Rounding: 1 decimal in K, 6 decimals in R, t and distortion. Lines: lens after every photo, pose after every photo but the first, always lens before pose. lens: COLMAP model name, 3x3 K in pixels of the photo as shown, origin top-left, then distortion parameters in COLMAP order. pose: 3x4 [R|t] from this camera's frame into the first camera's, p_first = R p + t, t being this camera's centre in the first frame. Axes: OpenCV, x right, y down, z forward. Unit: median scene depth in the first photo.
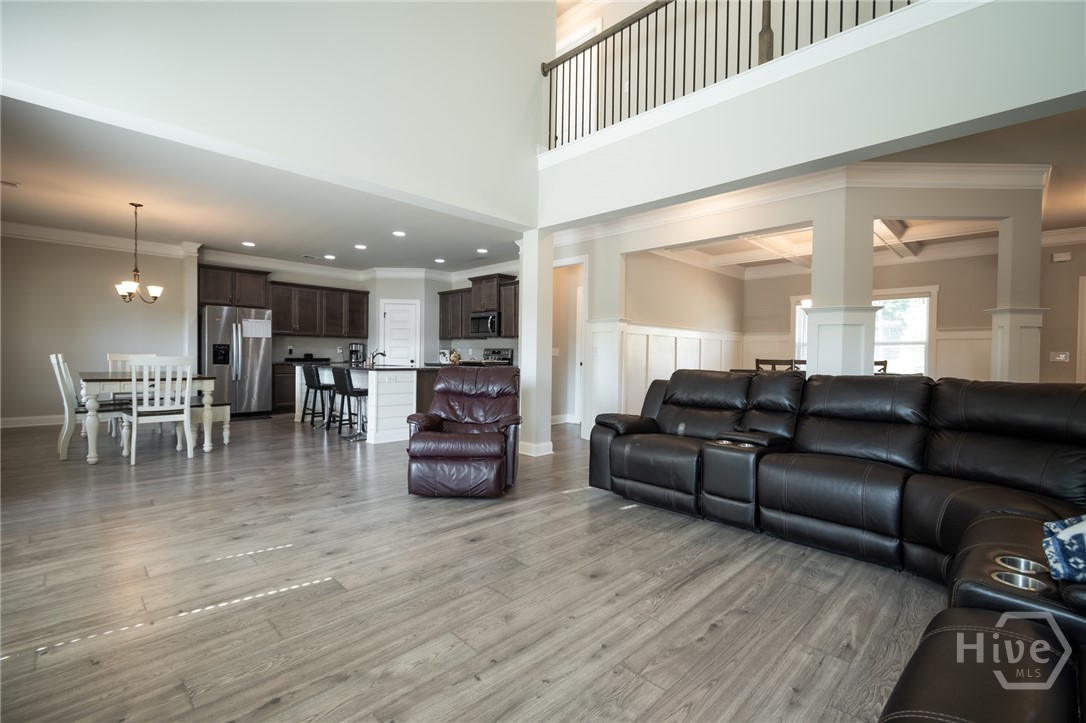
lens RADIAL K [[477.4, 0, 543.0], [0, 477.4, 361.5], [0, 0, 1]] dist [0.000683, -0.000148]
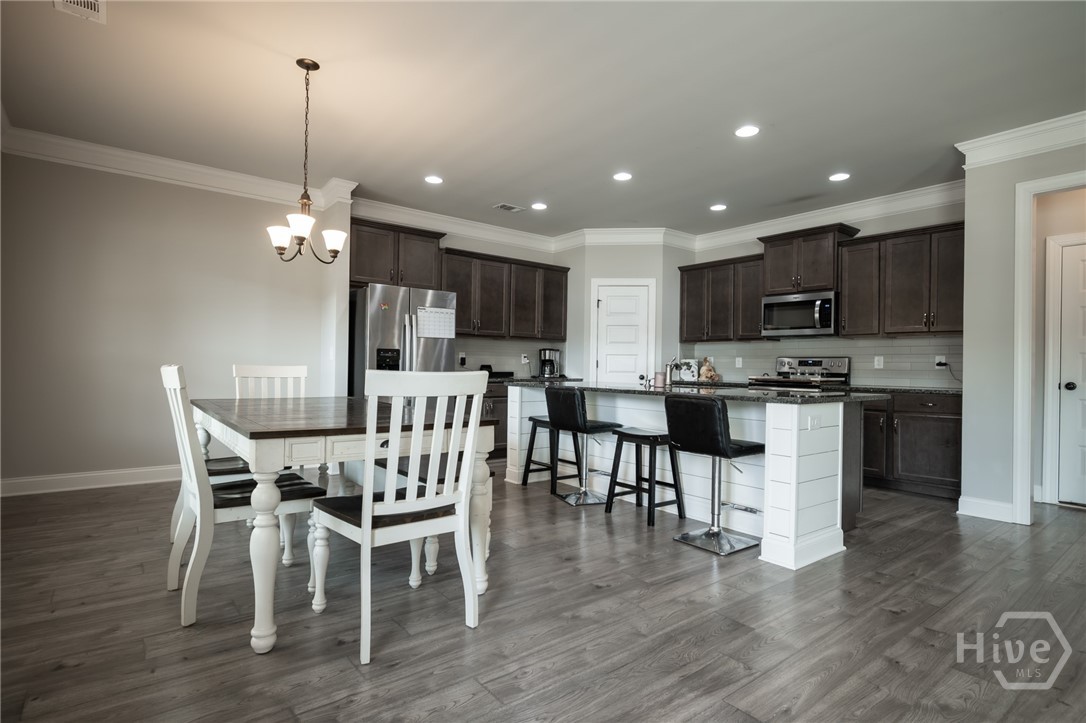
lens RADIAL K [[550.5, 0, 543.0], [0, 550.5, 361.5], [0, 0, 1]] dist [-0.000994, 0.000001]
pose [[0.991247, 0.001151, -0.132016, -0.350127], [-0.004183, 0.999734, -0.022689, -0.005009], [0.131954, 0.023042, 0.990988, 0.310060]]
